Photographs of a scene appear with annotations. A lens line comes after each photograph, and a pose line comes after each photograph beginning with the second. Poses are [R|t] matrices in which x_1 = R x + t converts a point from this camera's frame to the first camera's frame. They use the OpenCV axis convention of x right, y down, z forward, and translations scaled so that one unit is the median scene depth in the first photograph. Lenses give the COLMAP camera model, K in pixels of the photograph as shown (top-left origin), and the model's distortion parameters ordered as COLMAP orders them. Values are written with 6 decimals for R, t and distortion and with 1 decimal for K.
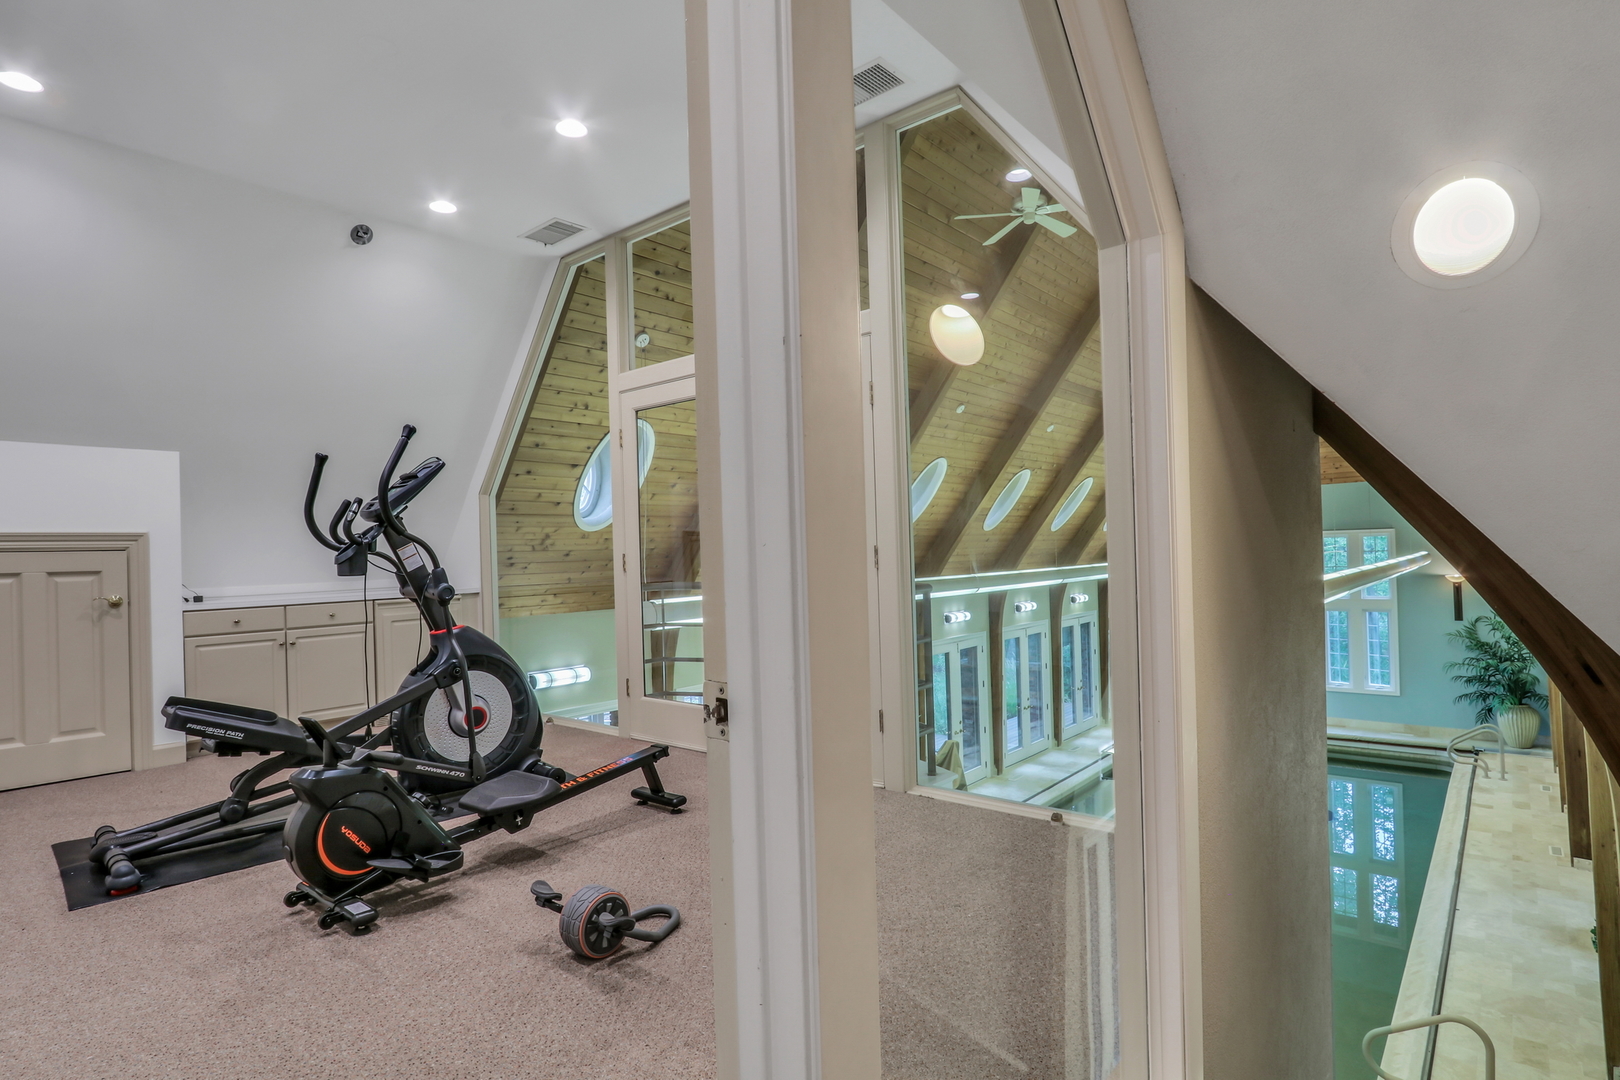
lens RADIAL K [[848.5, 0, 806.2], [0, 848.5, 559.9], [0, 0, 1]] dist [-0.002181, -0.001664]
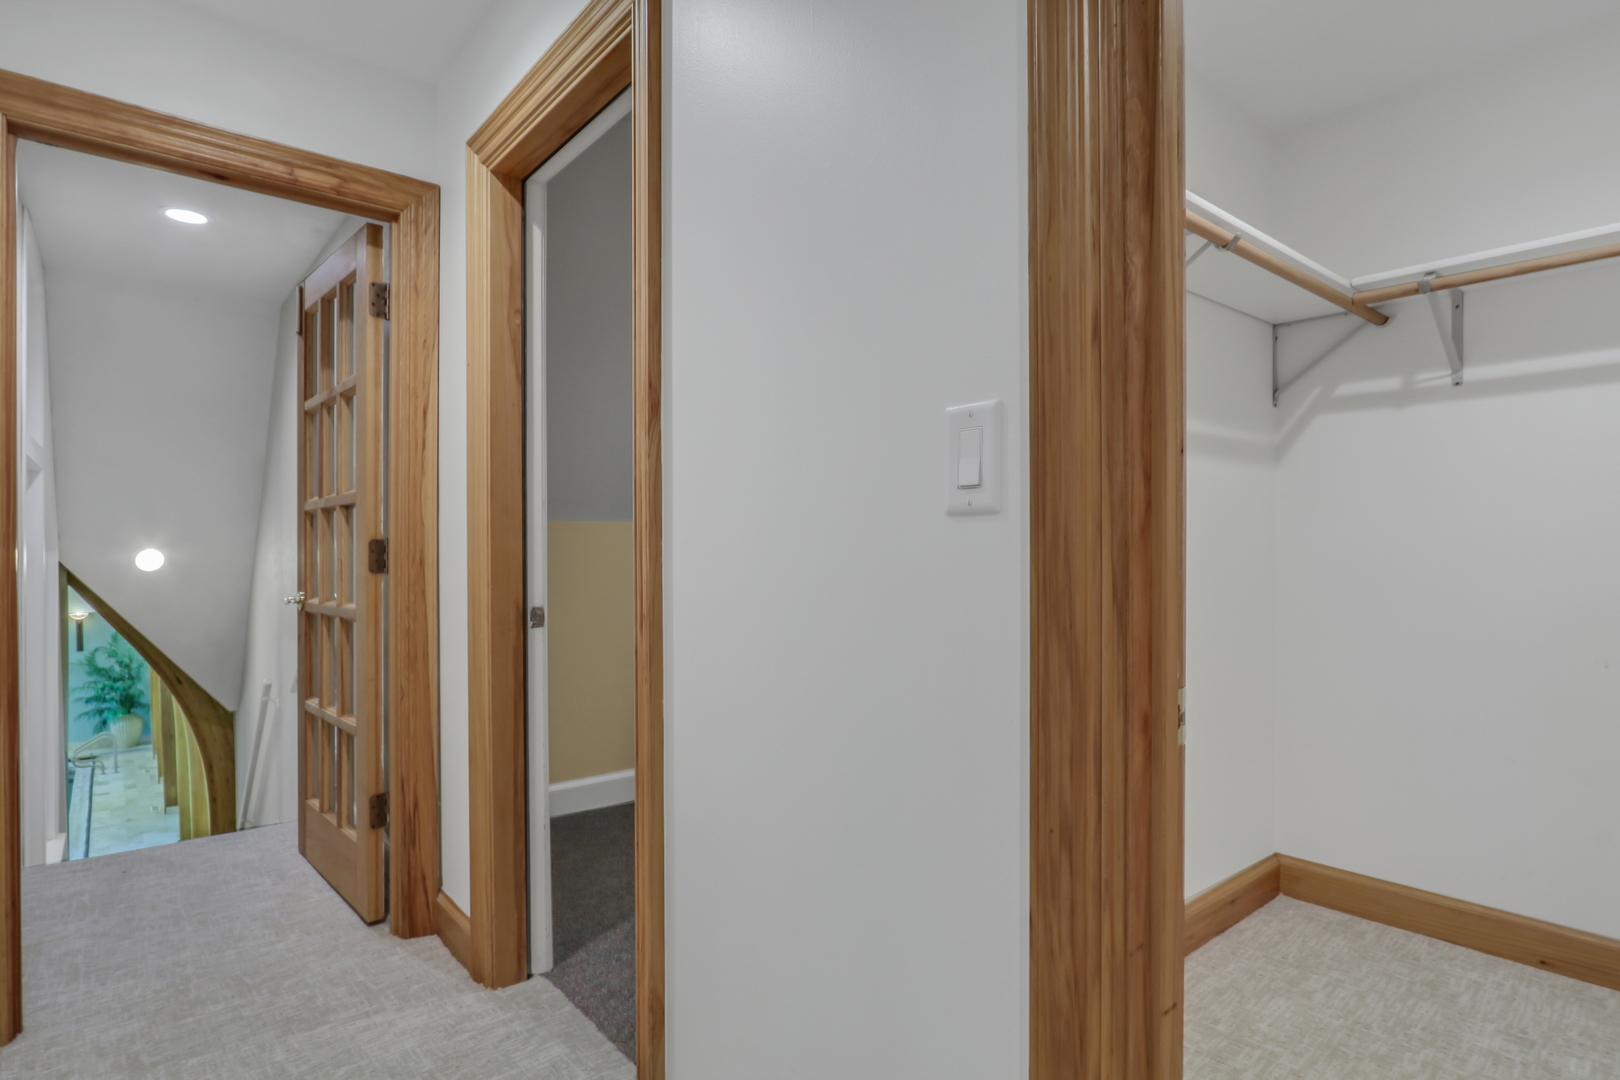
lens RADIAL K [[848.5, 0, 806.2], [0, 848.5, 559.9], [0, 0, 1]] dist [-0.002181, -0.001664]
pose [[0.187006, 0.025632, 0.982024, -0.238172], [-0.000926, 0.999664, -0.025916, -0.031032], [-0.982358, 0.003937, 0.186967, -0.257960]]
